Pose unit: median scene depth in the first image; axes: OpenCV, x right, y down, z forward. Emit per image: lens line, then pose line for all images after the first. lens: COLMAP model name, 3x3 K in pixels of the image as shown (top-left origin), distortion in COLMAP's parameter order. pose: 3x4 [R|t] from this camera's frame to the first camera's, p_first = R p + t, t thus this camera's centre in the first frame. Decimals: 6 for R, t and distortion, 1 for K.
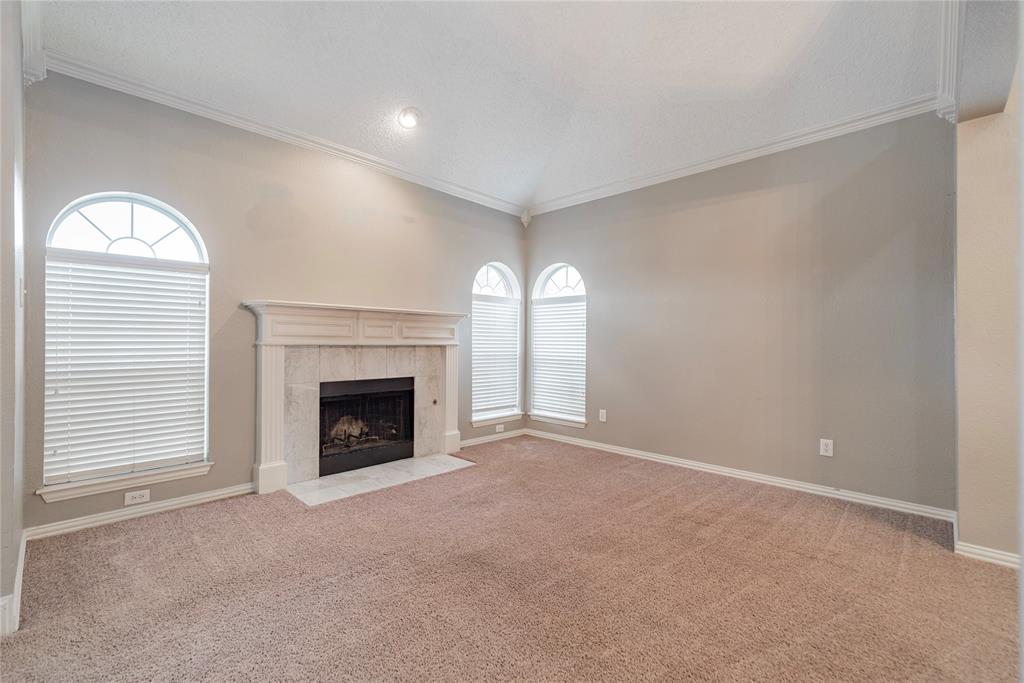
lens RADIAL K [[419.4, 0, 473.4], [0, 419.4, 346.0], [0, 0, 1]] dist [0.000923, 0.000154]
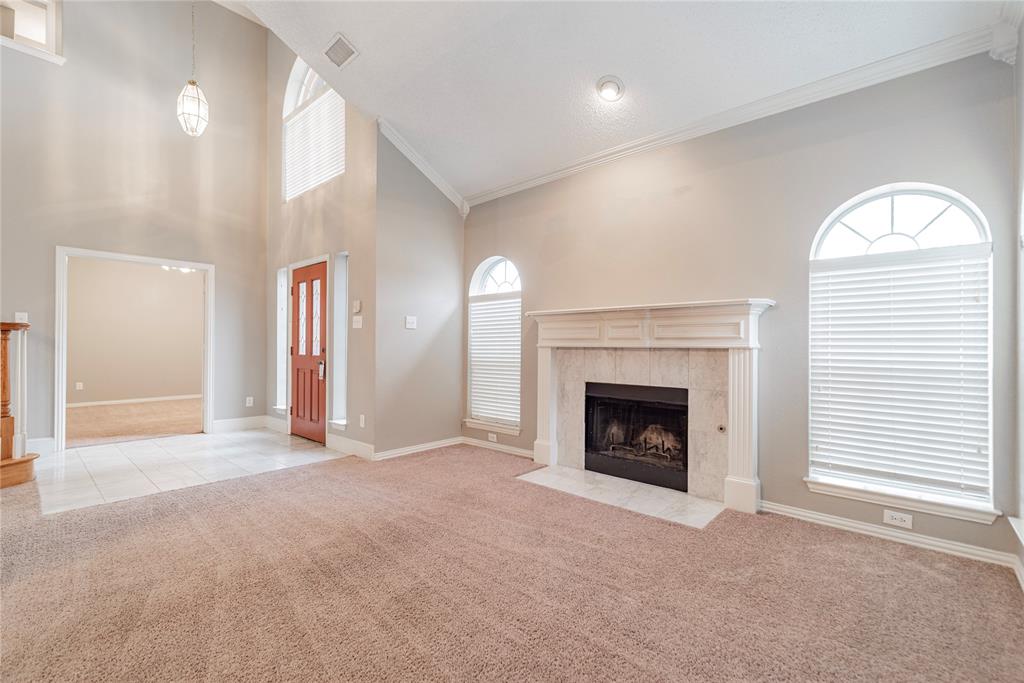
lens RADIAL K [[448.8, 0, 512.0], [0, 448.8, 341.5], [0, 0, 1]] dist [0.004100, 0.000451]
pose [[0.088581, -0.013051, -0.995983, 0.676640], [-0.009100, 0.999862, -0.013911, 0.000807], [0.996027, 0.010296, 0.088450, 0.622855]]
